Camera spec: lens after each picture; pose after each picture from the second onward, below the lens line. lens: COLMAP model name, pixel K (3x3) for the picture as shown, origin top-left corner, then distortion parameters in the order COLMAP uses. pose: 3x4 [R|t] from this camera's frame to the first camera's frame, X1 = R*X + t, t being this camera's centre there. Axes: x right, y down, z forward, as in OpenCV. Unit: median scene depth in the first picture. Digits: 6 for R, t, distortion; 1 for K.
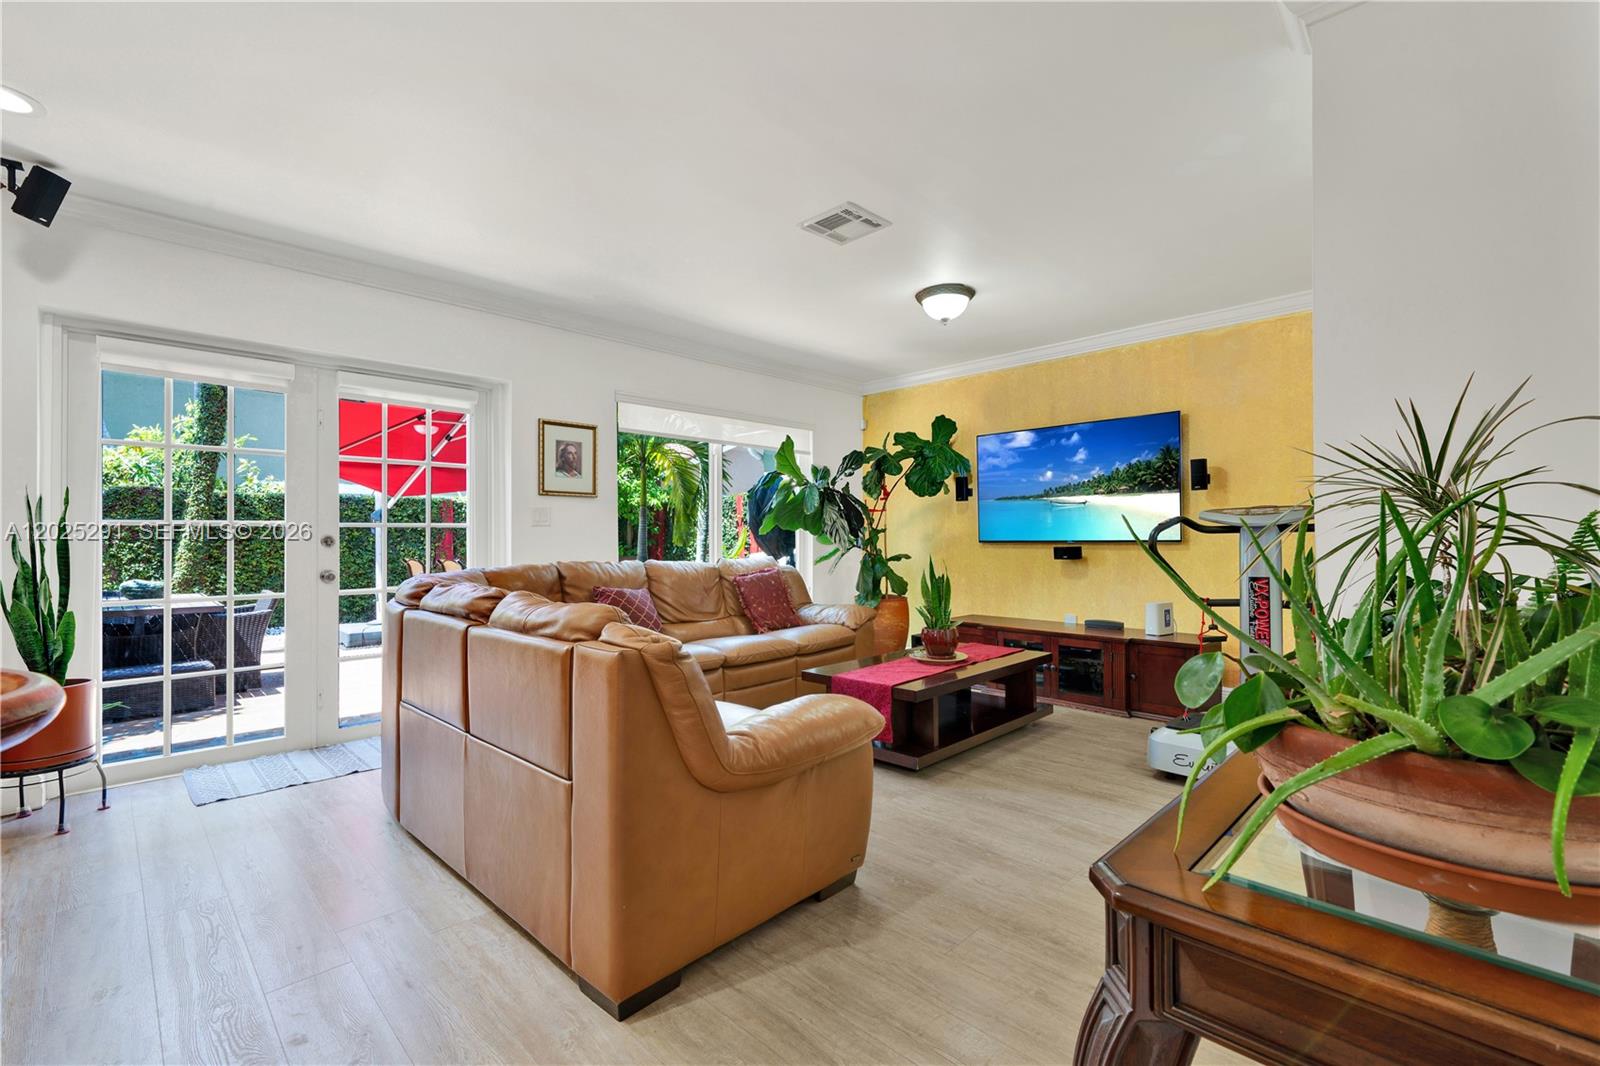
lens RADIAL K [[685.4, 0, 785.9], [0, 685.4, 534.9], [0, 0, 1]] dist [-0.000050, 0.000219]
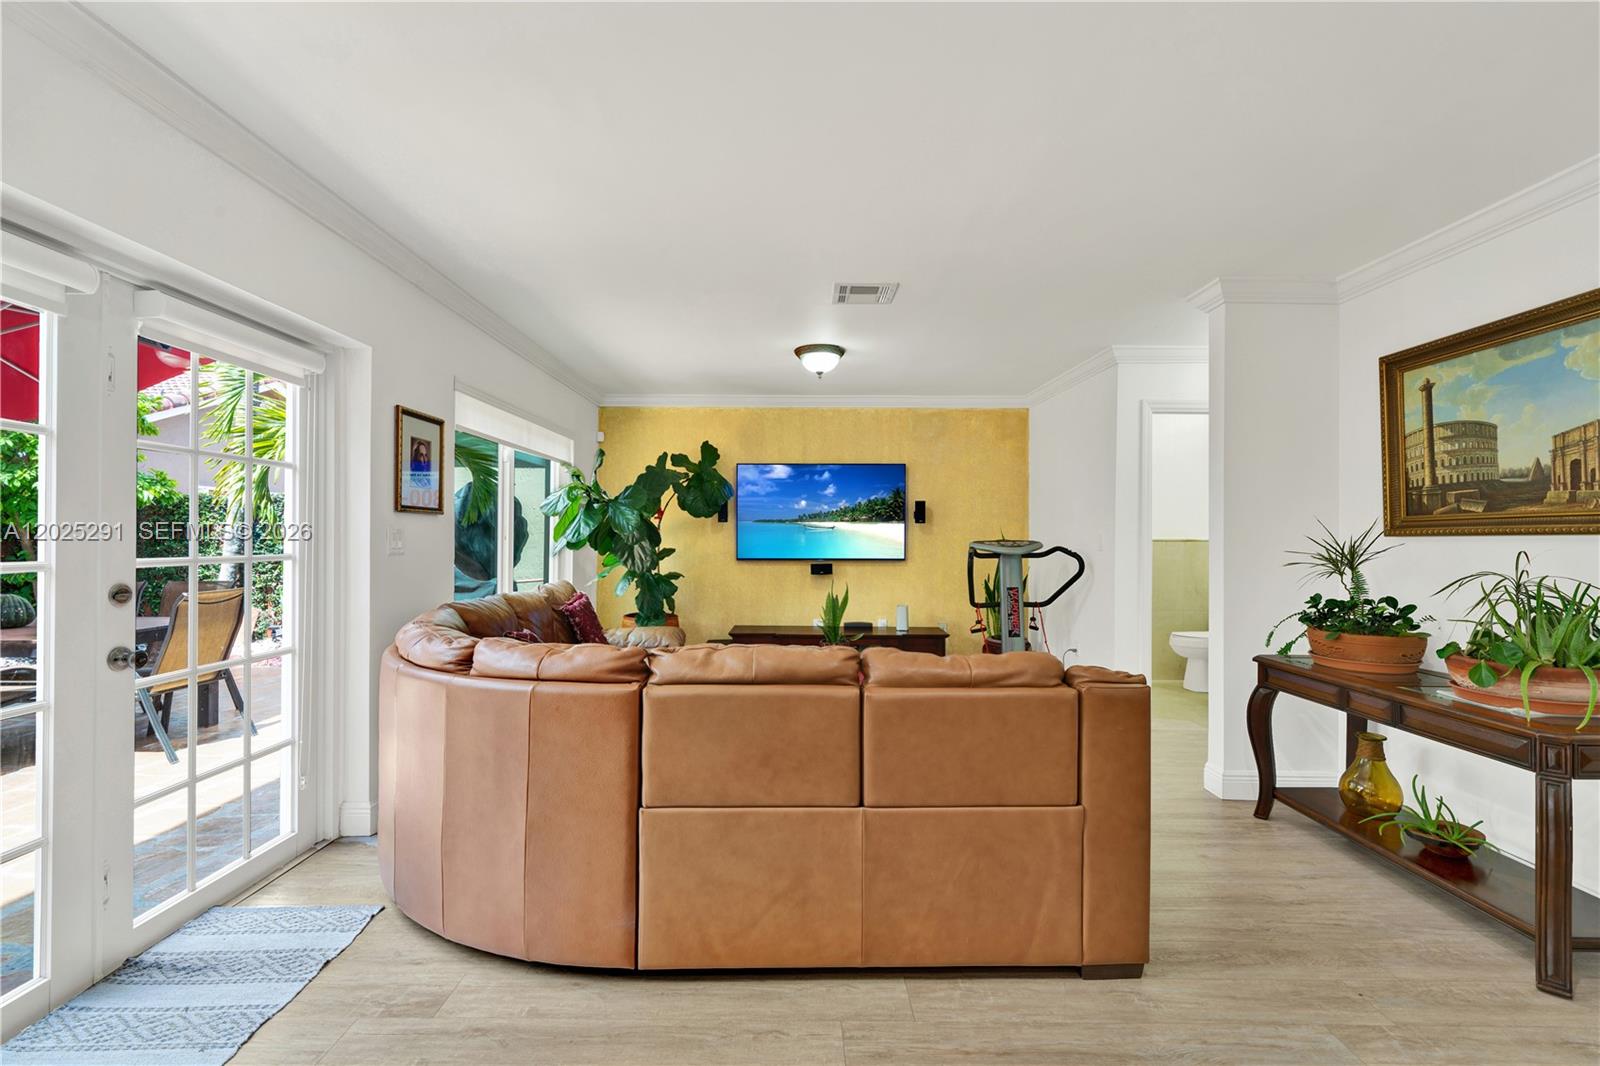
lens RADIAL K [[685.4, 0, 773.7], [0, 685.4, 536.3], [0, 0, 1]] dist [-0.000050, 0.000219]
pose [[0.718674, 0.006084, 0.695321, -0.513426], [-0.009377, 0.999956, 0.000943, -0.032476], [-0.695284, -0.007197, 0.718699, 0.180366]]
